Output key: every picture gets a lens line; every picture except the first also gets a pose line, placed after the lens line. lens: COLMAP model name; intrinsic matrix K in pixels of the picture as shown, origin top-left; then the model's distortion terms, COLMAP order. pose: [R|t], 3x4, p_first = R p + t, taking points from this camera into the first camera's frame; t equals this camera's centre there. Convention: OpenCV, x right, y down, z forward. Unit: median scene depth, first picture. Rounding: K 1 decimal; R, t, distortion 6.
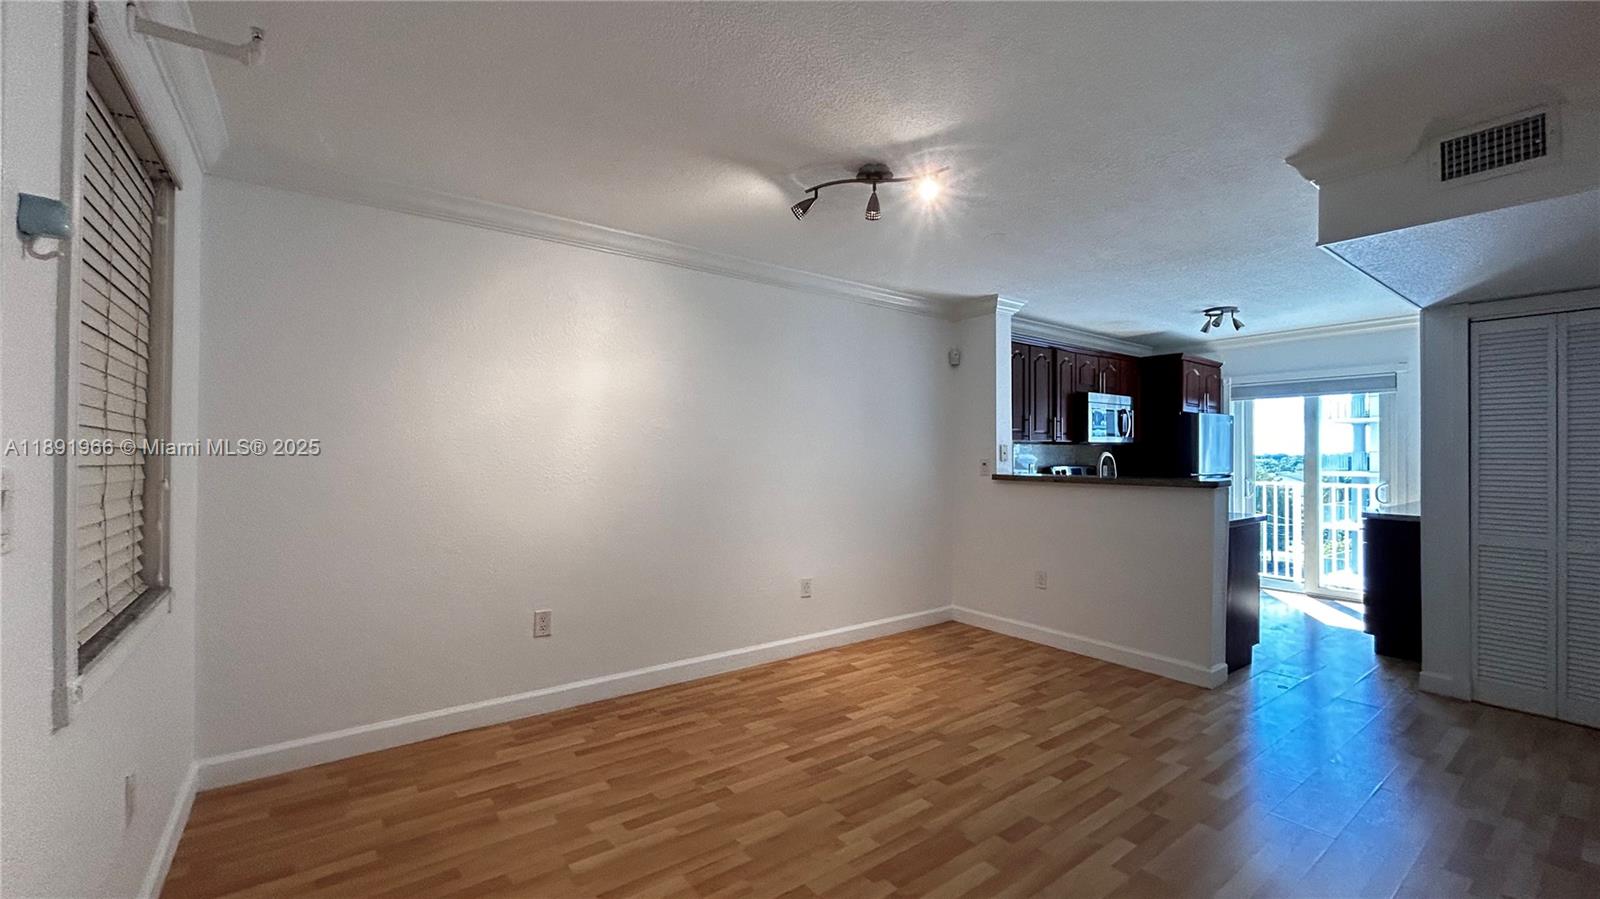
lens RADIAL K [[647.2, 0, 798.8], [0, 647.2, 451.7], [0, 0, 1]] dist [-0.001267, 0.000097]
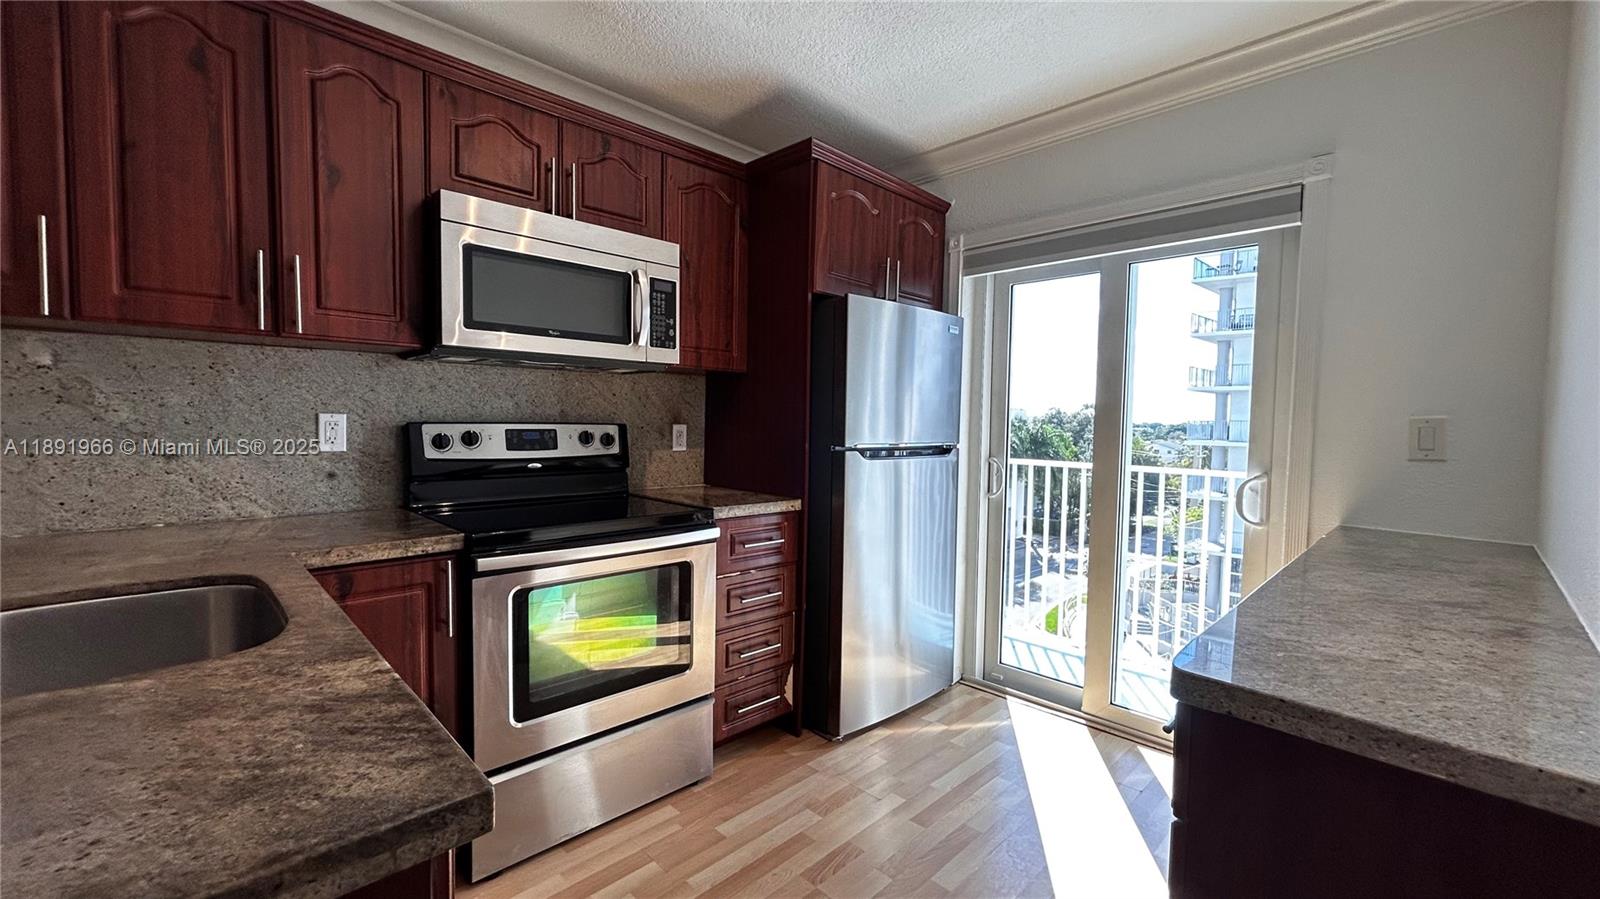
lens RADIAL K [[647.2, 0, 799.7], [0, 647.2, 450.9], [0, 0, 1]] dist [-0.001267, 0.000097]
pose [[0.990411, 0.012669, 0.137570, 0.512144], [-0.020708, 0.998150, 0.057163, 0.012766], [-0.136591, -0.059464, 0.988841, 0.581974]]
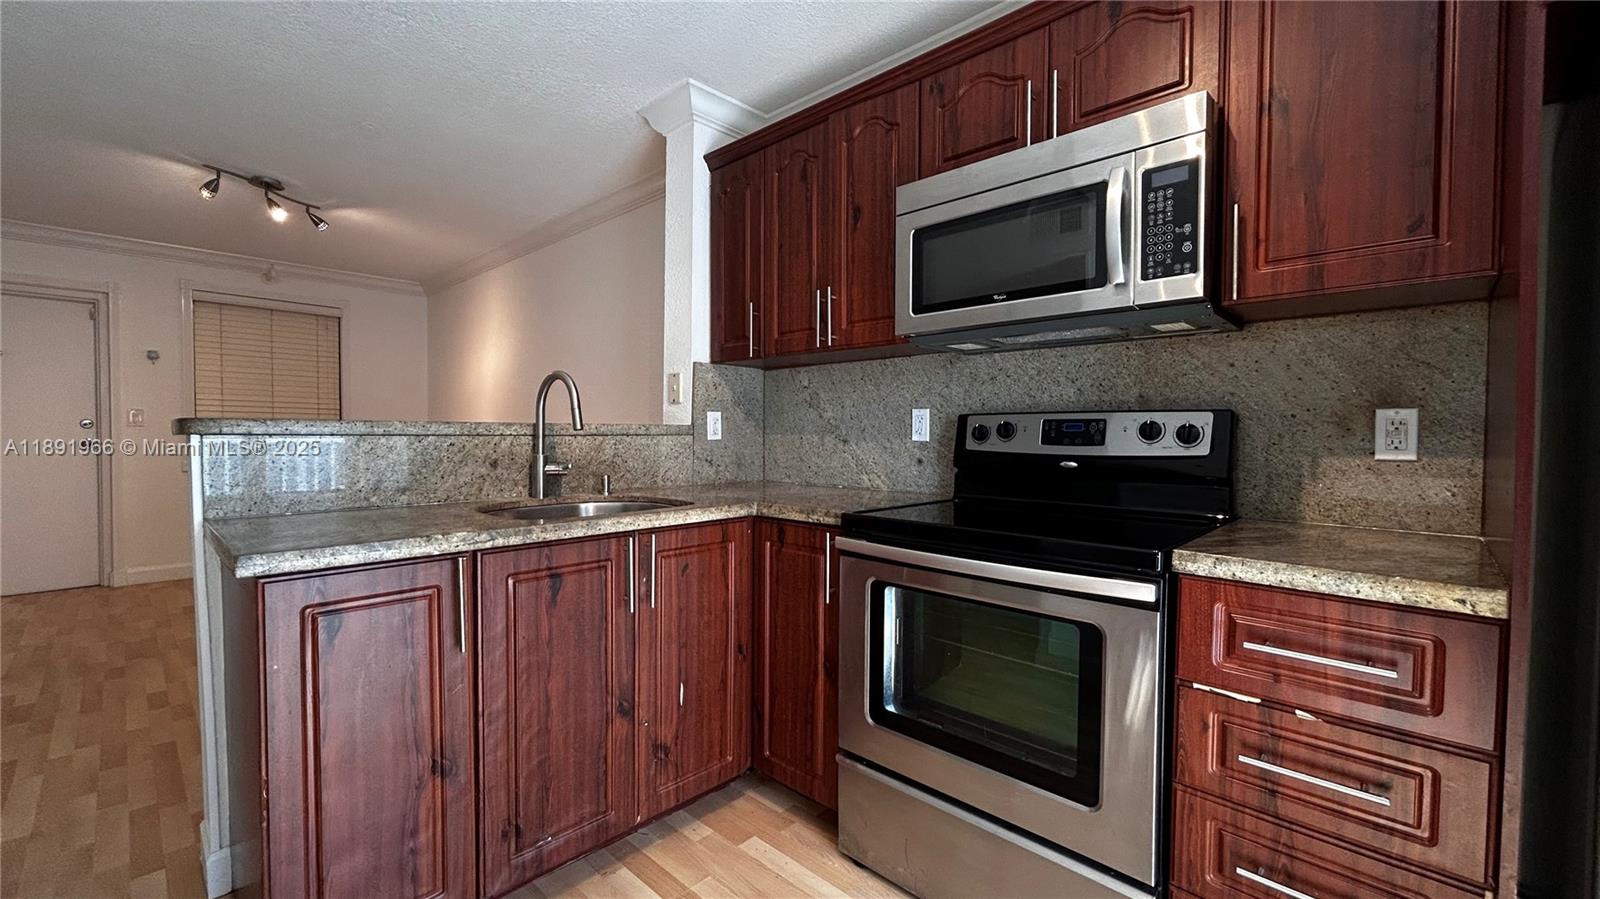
lens RADIAL K [[647.2, 0, 805.0], [0, 647.2, 447.7], [0, 0, 1]] dist [-0.001267, 0.000097]
pose [[0.171987, 0.027172, -0.984724, 0.673405], [0.001834, 0.999609, 0.027903, 0.028196], [0.985098, -0.006605, 0.171870, 0.783808]]
